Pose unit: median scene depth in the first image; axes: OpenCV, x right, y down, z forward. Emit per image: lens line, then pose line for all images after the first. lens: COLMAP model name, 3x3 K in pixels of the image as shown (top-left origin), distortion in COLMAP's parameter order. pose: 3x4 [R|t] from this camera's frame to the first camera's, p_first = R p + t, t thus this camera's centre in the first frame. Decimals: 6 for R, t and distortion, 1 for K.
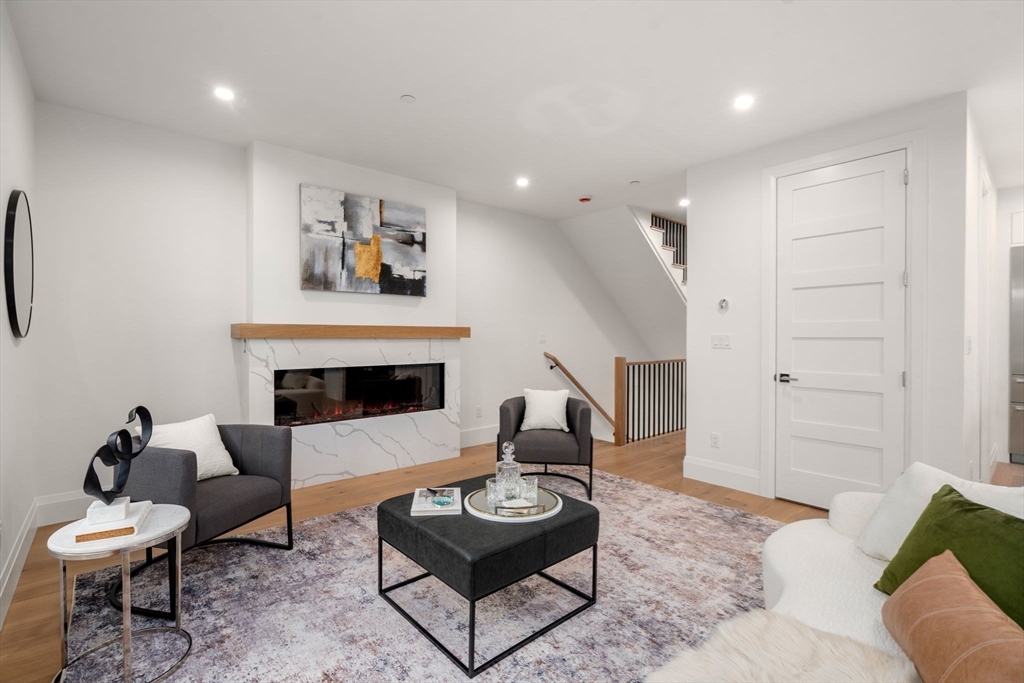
lens RADIAL K [[459.4, 0, 504.4], [0, 459.4, 333.9], [0, 0, 1]] dist [-0.000823, -0.000596]
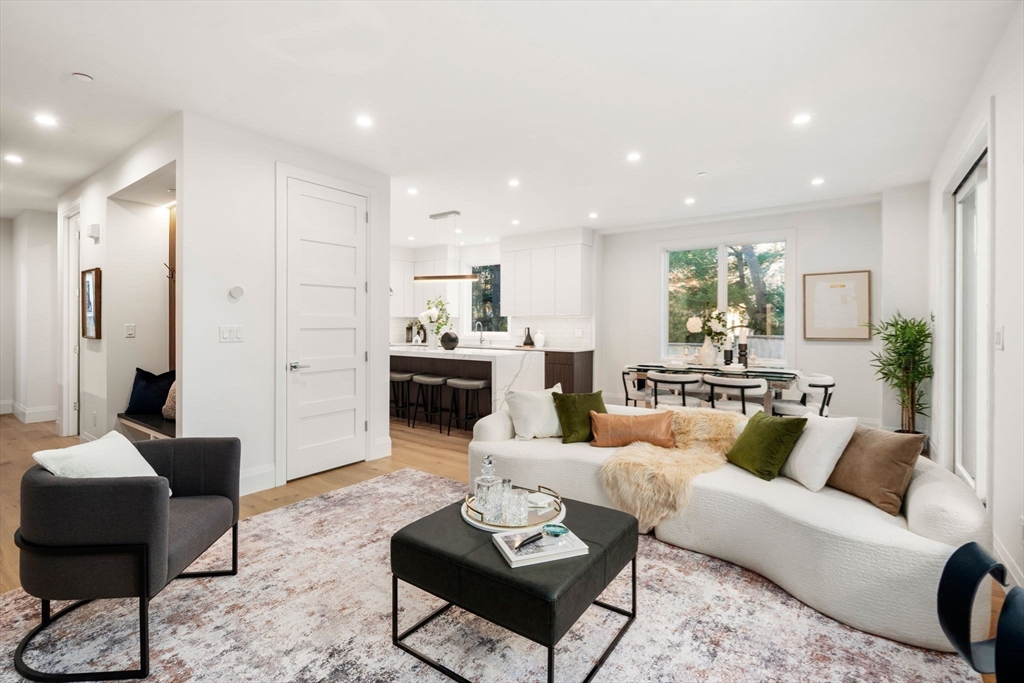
lens RADIAL K [[460.9, 0, 511.1], [0, 460.9, 326.2], [0, 0, 1]] dist [0.000308, -0.000170]
pose [[-0.217456, -0.009128, 0.976028, -0.608544], [-0.005528, 0.999952, 0.008120, -0.010374], [-0.976055, -0.003630, -0.217496, 0.821763]]
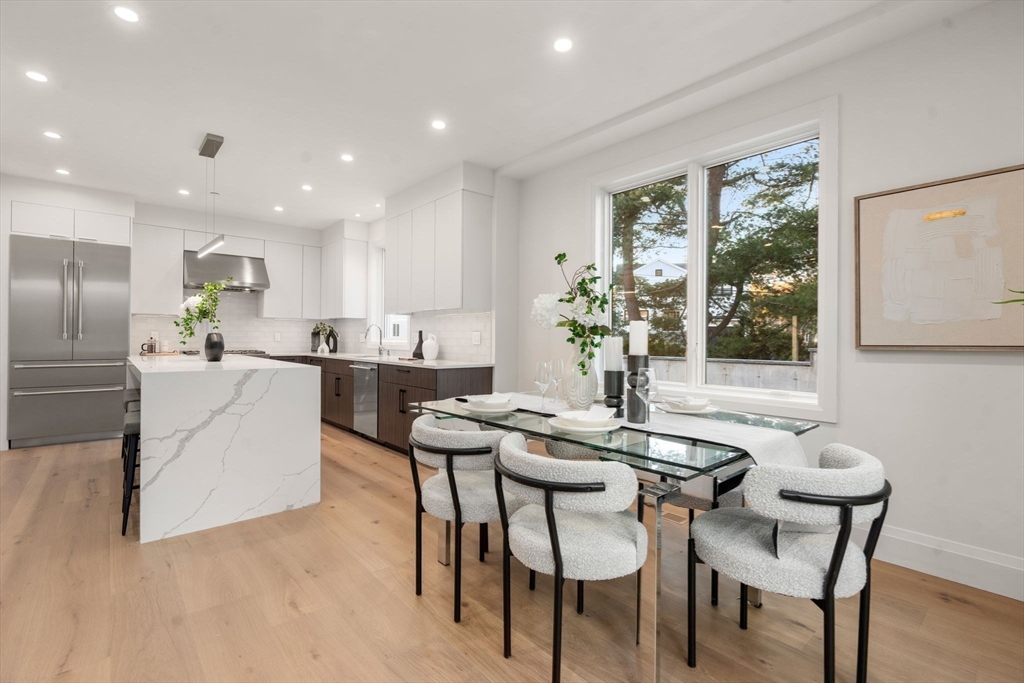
lens RADIAL K [[459.4, 0, 504.4], [0, 459.4, 333.9], [0, 0, 1]] dist [-0.000823, -0.000596]
pose [[0.007080, 0.005869, 0.999958, -0.369770], [-0.008268, 0.999949, -0.005810, 0.004000], [-0.999941, -0.008226, 0.007129, 0.522208]]
